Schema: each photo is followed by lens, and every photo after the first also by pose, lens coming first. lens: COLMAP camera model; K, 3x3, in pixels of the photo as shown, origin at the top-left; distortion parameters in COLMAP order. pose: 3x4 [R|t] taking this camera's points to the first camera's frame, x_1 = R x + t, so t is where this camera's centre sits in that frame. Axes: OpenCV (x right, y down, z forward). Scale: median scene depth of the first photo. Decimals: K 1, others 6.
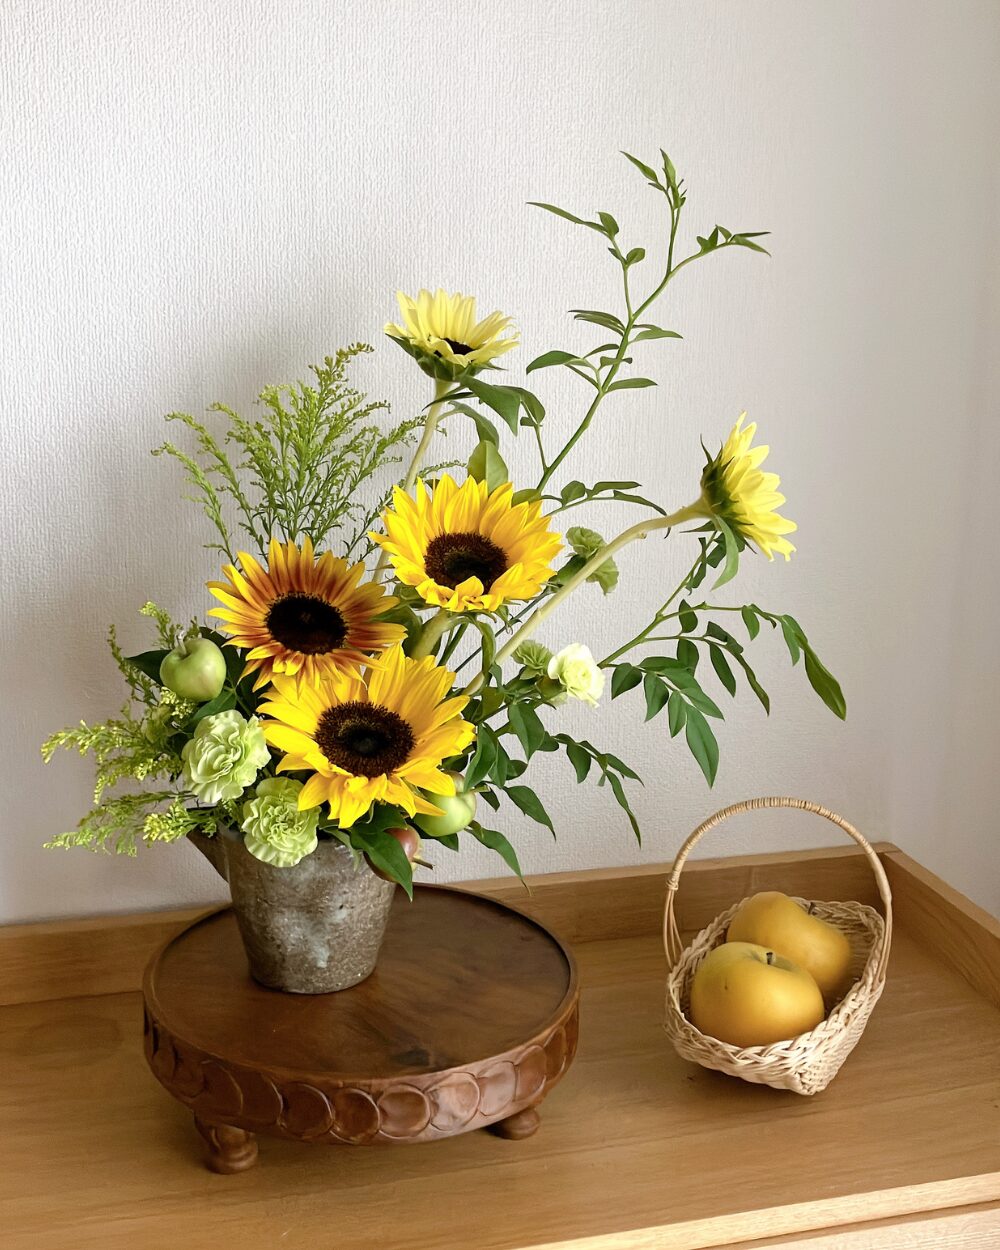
lens RADIAL K [[1512.6, 0, 480.2], [0, 1512.6, 582.9], [0, 0, 1]] dist [0.173042, -0.399916]
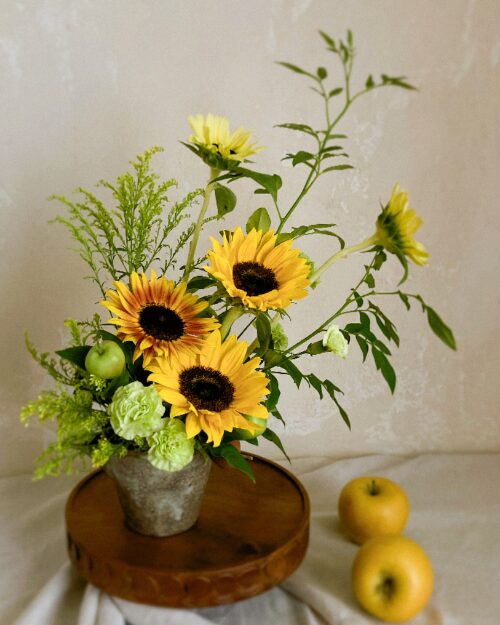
lens RADIAL K [[766.8, 0, 250.0], [0, 766.8, 312.5], [0, 0, 1]] dist [0.081541, -0.020126]
pose [[0.965311, -0.078242, 0.249106, -0.227675], [0.057486, 0.994323, 0.089543, -0.052863], [-0.254697, -0.072117, 0.964328, 0.167938]]
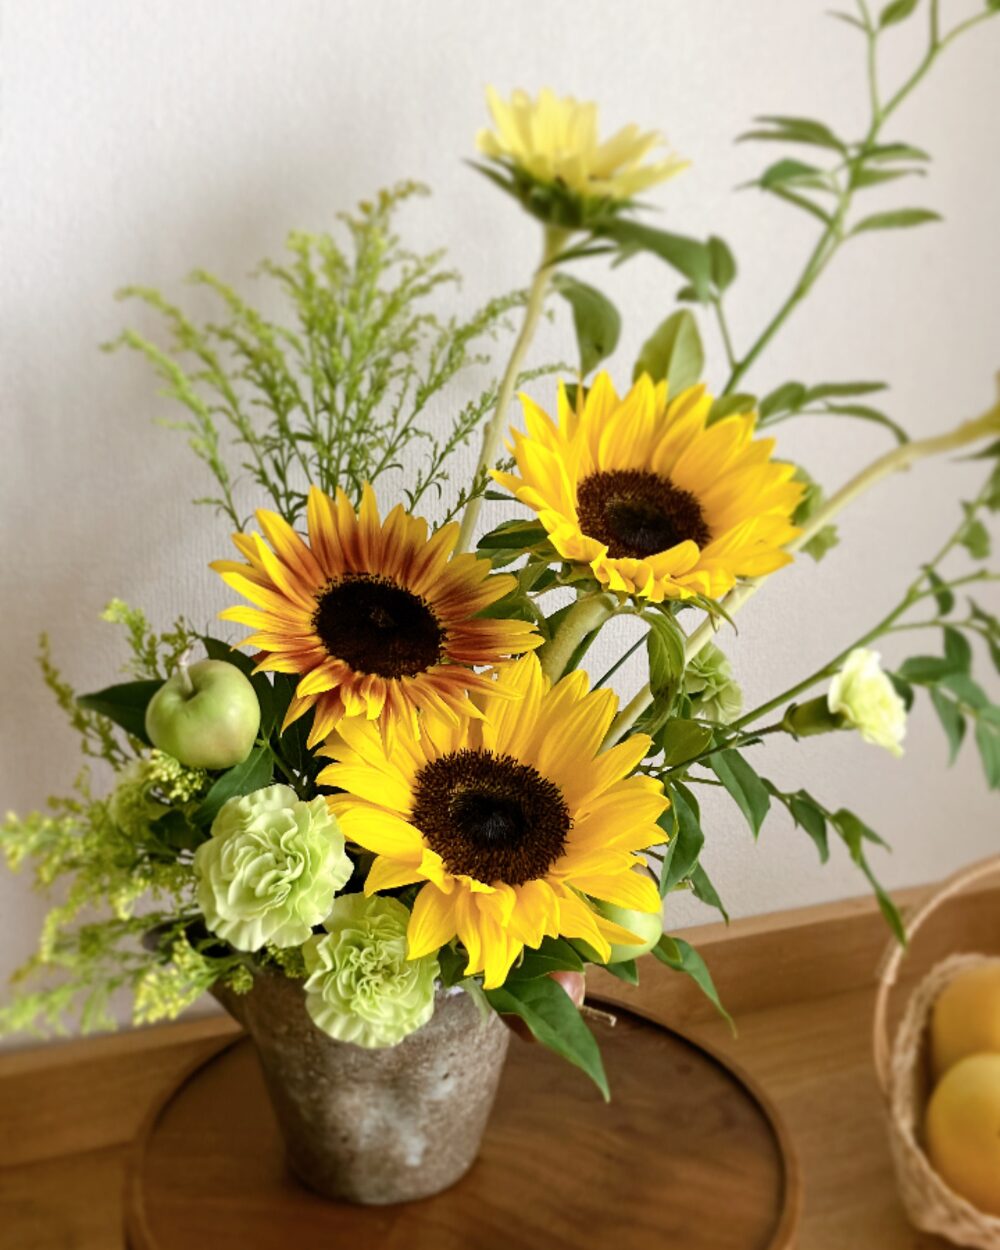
lens RADIAL K [[1437.8, 0, 500.0], [0, 1437.8, 625.0], [0, 0, 1]] dist [0.090738, -0.050743]
pose [[0.994454, -0.034272, 0.099432, -0.122666], [0.028504, 0.997859, 0.058857, -0.005869], [-0.101236, -0.055697, 0.993302, 0.422478]]
